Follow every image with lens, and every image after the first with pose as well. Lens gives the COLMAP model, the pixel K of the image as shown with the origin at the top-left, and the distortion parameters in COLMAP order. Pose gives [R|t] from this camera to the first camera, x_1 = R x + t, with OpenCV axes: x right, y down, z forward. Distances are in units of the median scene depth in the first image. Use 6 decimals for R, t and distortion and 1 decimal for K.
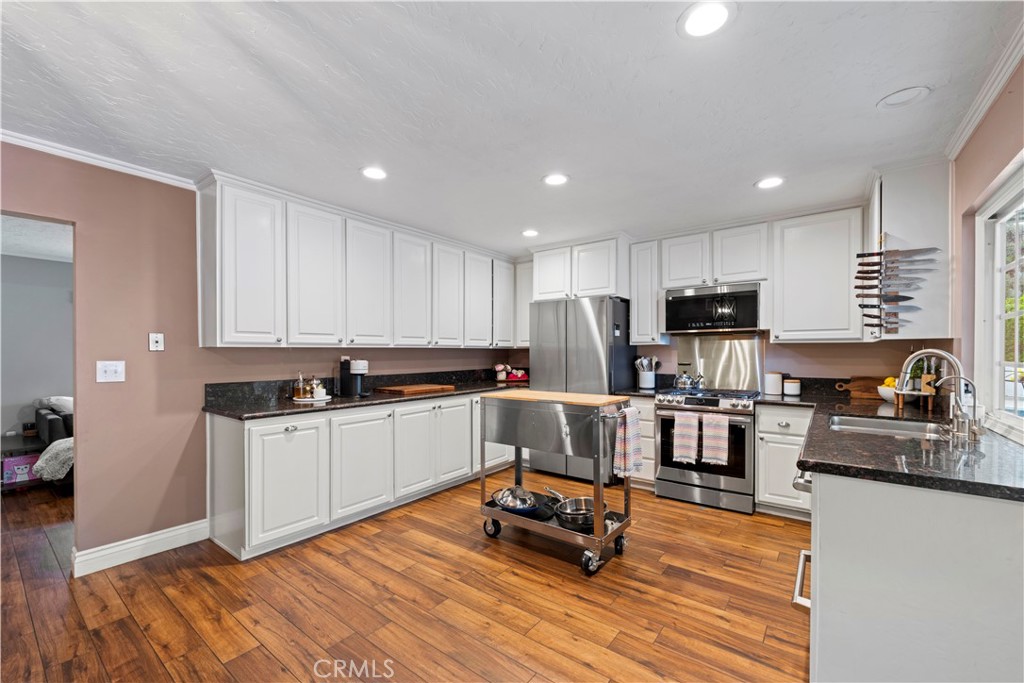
lens RADIAL K [[410.1, 0, 512.0], [0, 410.1, 341.5], [0, 0, 1]] dist [0.000065, -0.000168]
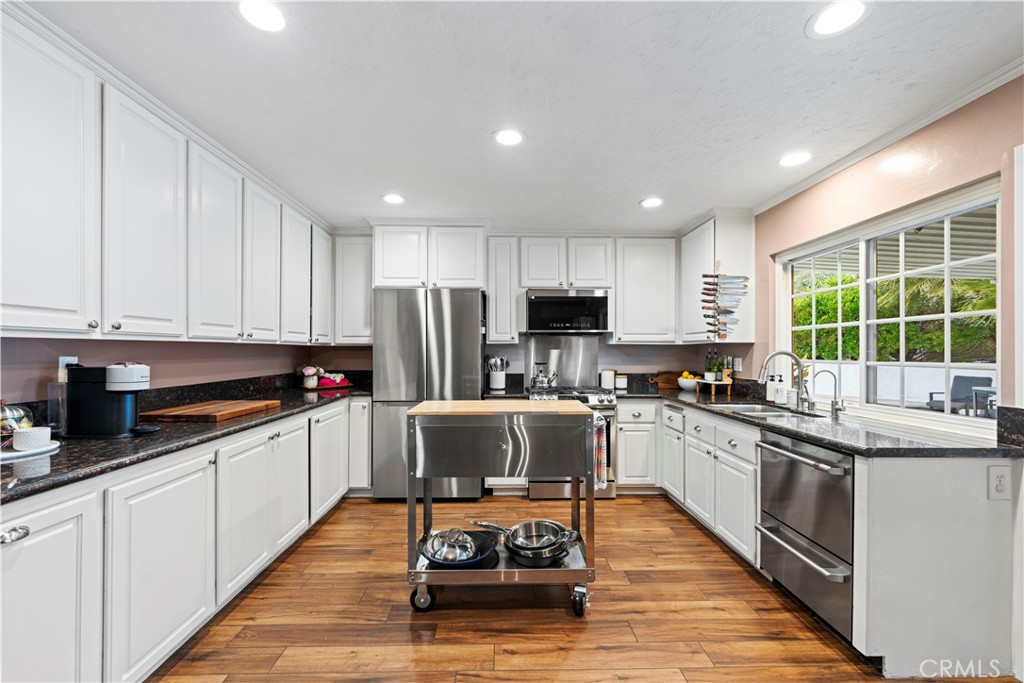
lens RADIAL K [[410.1, 0, 512.0], [0, 410.1, 341.5], [0, 0, 1]] dist [0.000065, -0.000168]
pose [[0.787576, 0.019382, 0.615913, -0.313178], [-0.021070, 0.999768, -0.004519, 0.008569], [-0.615858, -0.009418, 0.787801, 0.292260]]
